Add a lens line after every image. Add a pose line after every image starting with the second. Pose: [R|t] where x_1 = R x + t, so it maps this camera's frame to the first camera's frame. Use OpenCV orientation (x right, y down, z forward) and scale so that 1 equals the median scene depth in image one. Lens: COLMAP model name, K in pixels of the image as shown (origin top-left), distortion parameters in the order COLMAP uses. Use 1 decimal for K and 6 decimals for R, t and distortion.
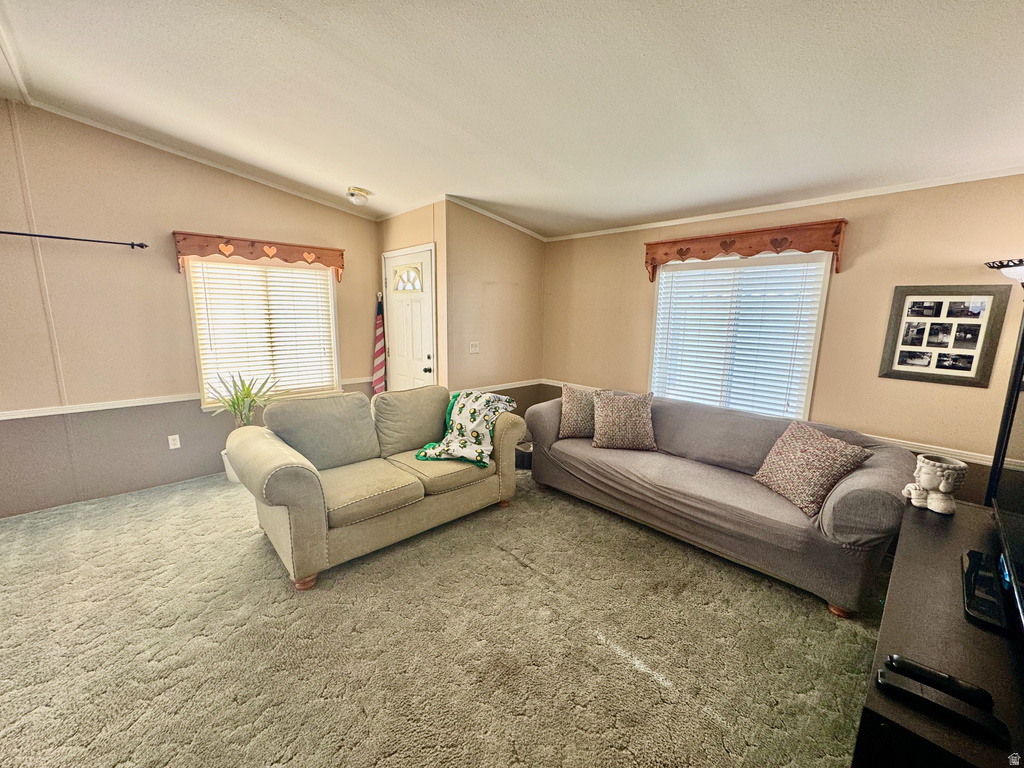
lens RADIAL K [[408.8, 0, 510.4], [0, 408.8, 383.1], [0, 0, 1]] dist [-0.000472, -0.000673]
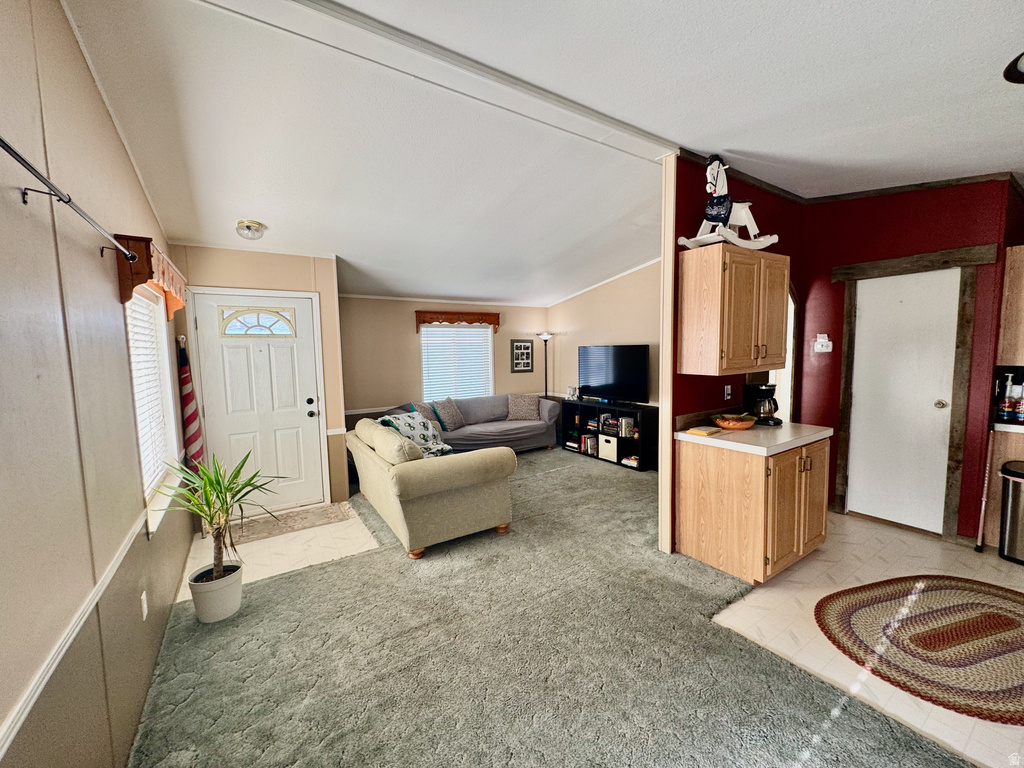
lens RADIAL K [[408.8, 0, 509.5], [0, 408.8, 383.9], [0, 0, 1]] dist [-0.000472, -0.000673]
pose [[0.180176, -0.100899, 0.978446, -1.771370], [0.189994, 0.979562, 0.066027, -0.127511], [-0.965111, 0.174002, 0.195664, 0.523332]]
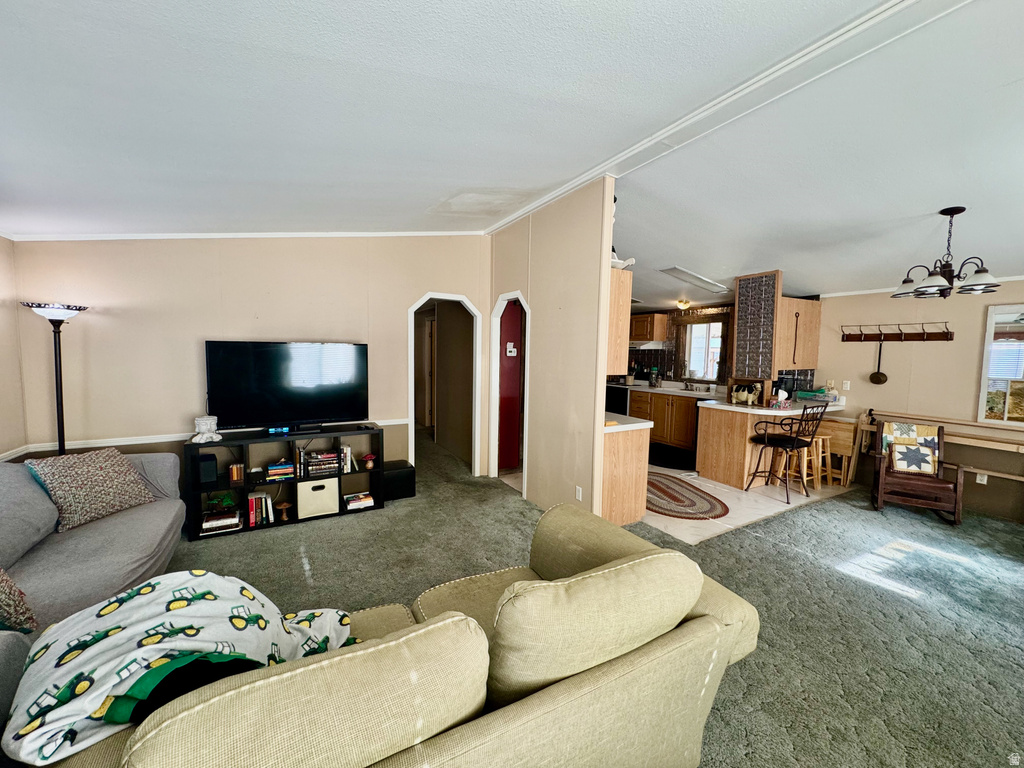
lens RADIAL K [[408.8, 0, 512.8], [0, 408.8, 384.1], [0, 0, 1]] dist [-0.000472, -0.000673]
pose [[-0.971040, -0.050848, 0.233442, -0.551334], [0.009453, 0.968147, 0.250205, -0.293079], [-0.238729, 0.245166, -0.939629, 1.603966]]
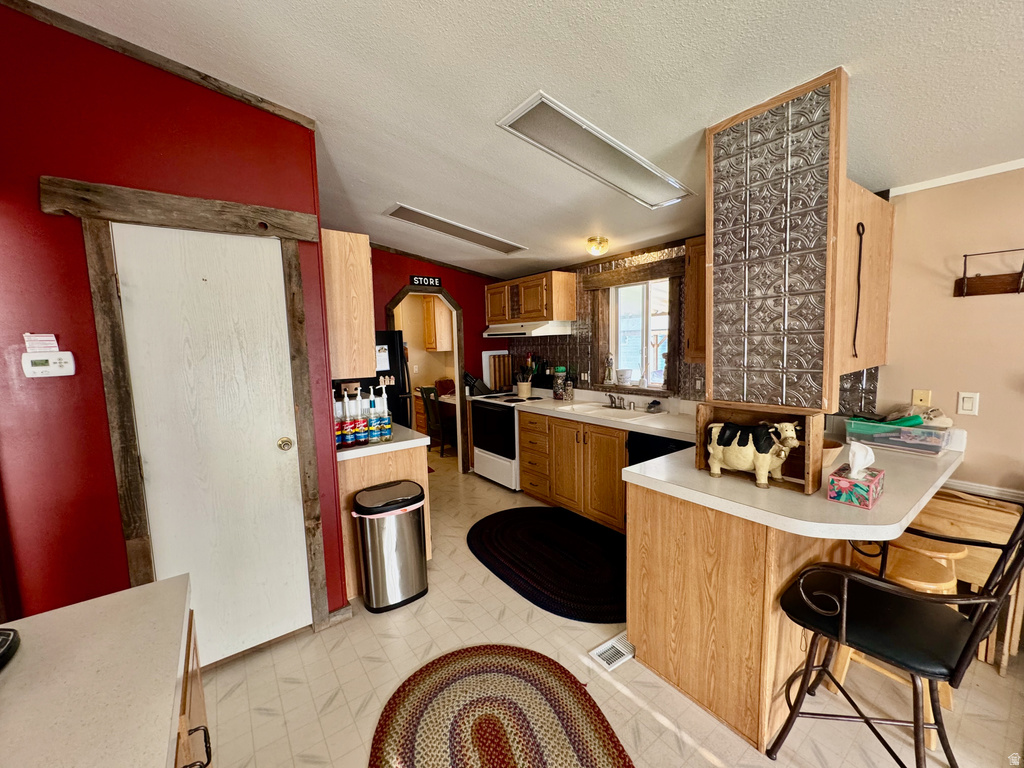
lens RADIAL K [[408.8, 0, 512.3], [0, 408.8, 383.8], [0, 0, 1]] dist [-0.000472, -0.000673]
pose [[-0.992594, -0.000048, 0.121476, -0.862734], [0.033341, 0.961489, 0.272812, -0.061527], [-0.116811, 0.274842, -0.954367, 0.205480]]
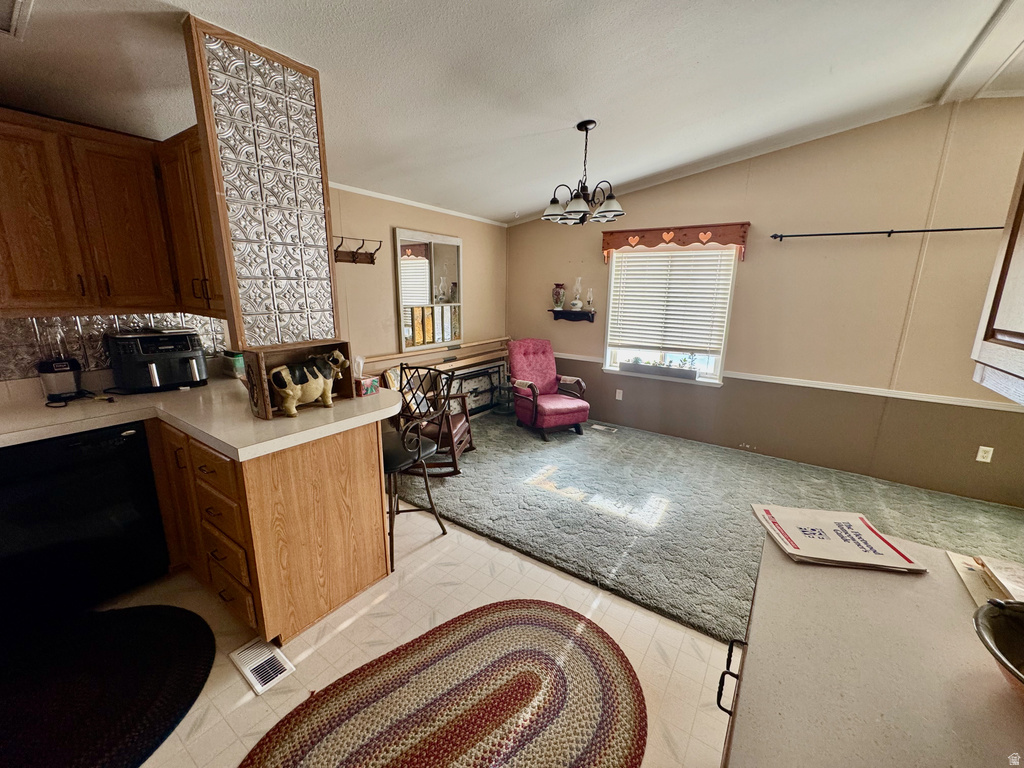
lens RADIAL K [[408.8, 0, 511.0], [0, 408.8, 384.9], [0, 0, 1]] dist [-0.000472, -0.000673]
pose [[0.212485, 0.213754, -0.953499, -0.342739], [-0.181518, 0.967432, 0.176426, 0.043879], [0.960157, 0.135589, 0.244365, -0.288317]]
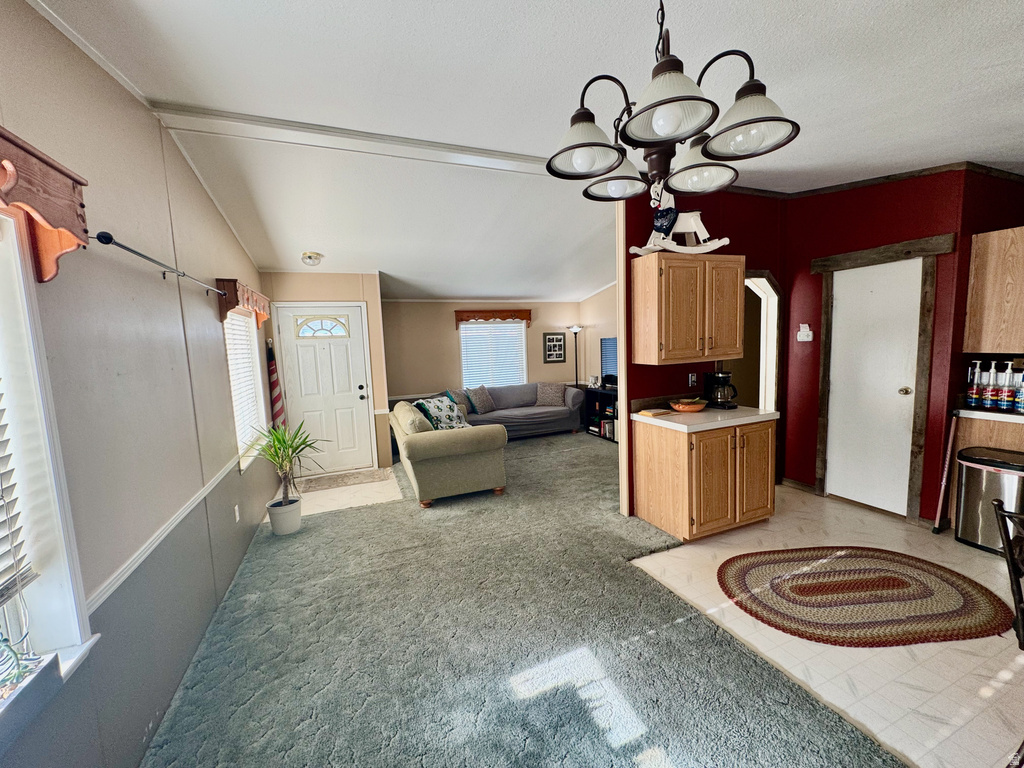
lens RADIAL K [[408.8, 0, 509.1], [0, 408.8, 384.2], [0, 0, 1]] dist [-0.000472, -0.000673]
pose [[0.367909, -0.124758, 0.921455, -1.964074], [0.202791, 0.977871, 0.051428, -0.072981], [-0.907480, 0.167942, 0.385067, 0.133506]]
